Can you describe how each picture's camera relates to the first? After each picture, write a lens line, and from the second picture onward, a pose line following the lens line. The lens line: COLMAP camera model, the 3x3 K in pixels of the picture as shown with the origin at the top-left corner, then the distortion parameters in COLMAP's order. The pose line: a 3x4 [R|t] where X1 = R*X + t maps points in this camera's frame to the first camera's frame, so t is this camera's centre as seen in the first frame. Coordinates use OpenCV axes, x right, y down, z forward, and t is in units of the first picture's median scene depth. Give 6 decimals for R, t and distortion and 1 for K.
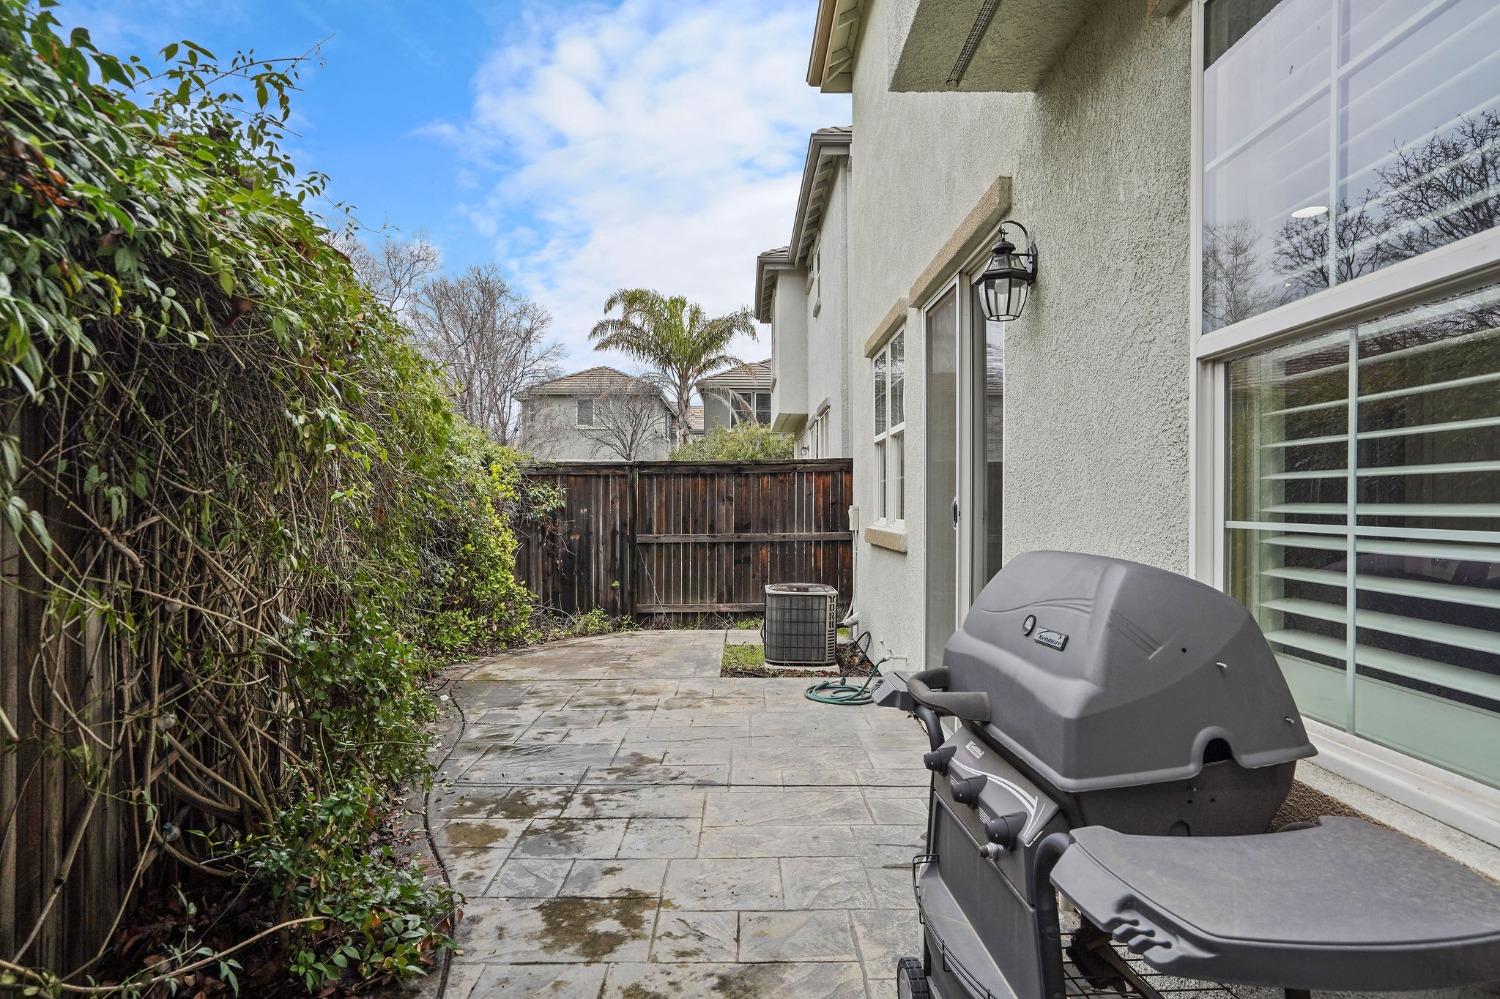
lens RADIAL K [[823.1, 0, 749.1], [0, 823.1, 502.7], [0, 0, 1]] dist [-0.029902, 0.012944]
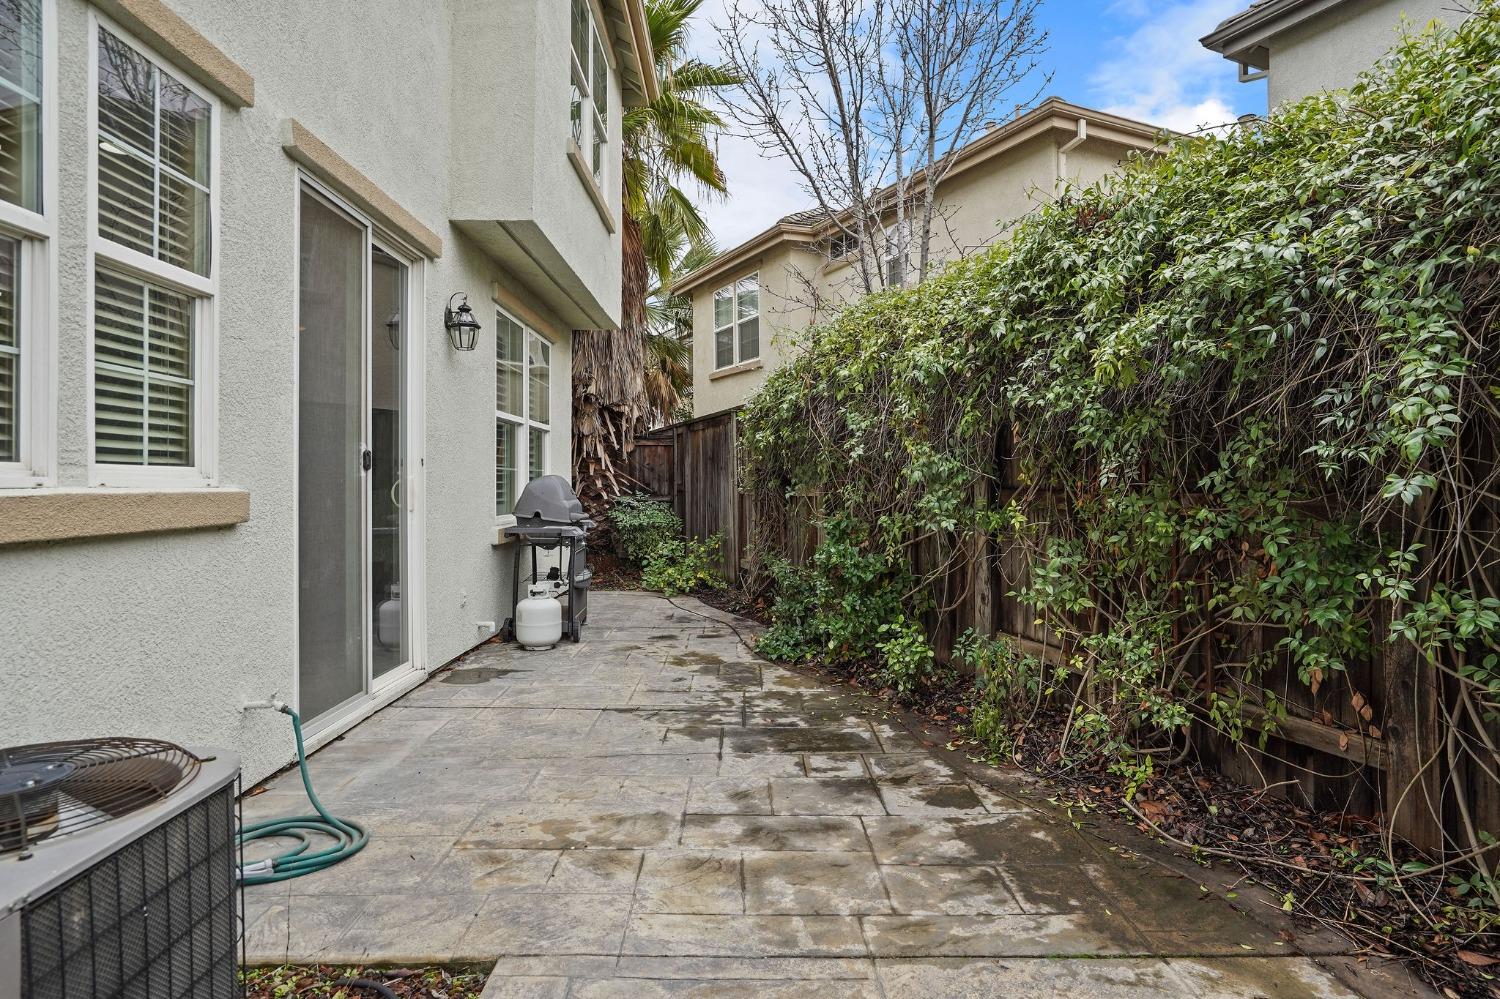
lens RADIAL K [[886.9, 0, 749.9], [0, 886.9, 493.7], [0, 0, 1]] dist [-0.021705, 0.016650]
pose [[-0.999999, 0.001677, -0.000156, -0.160485], [0.001677, 0.999989, 0.004435, 0.038666], [0.000163, 0.004435, -0.999990, 1.608749]]
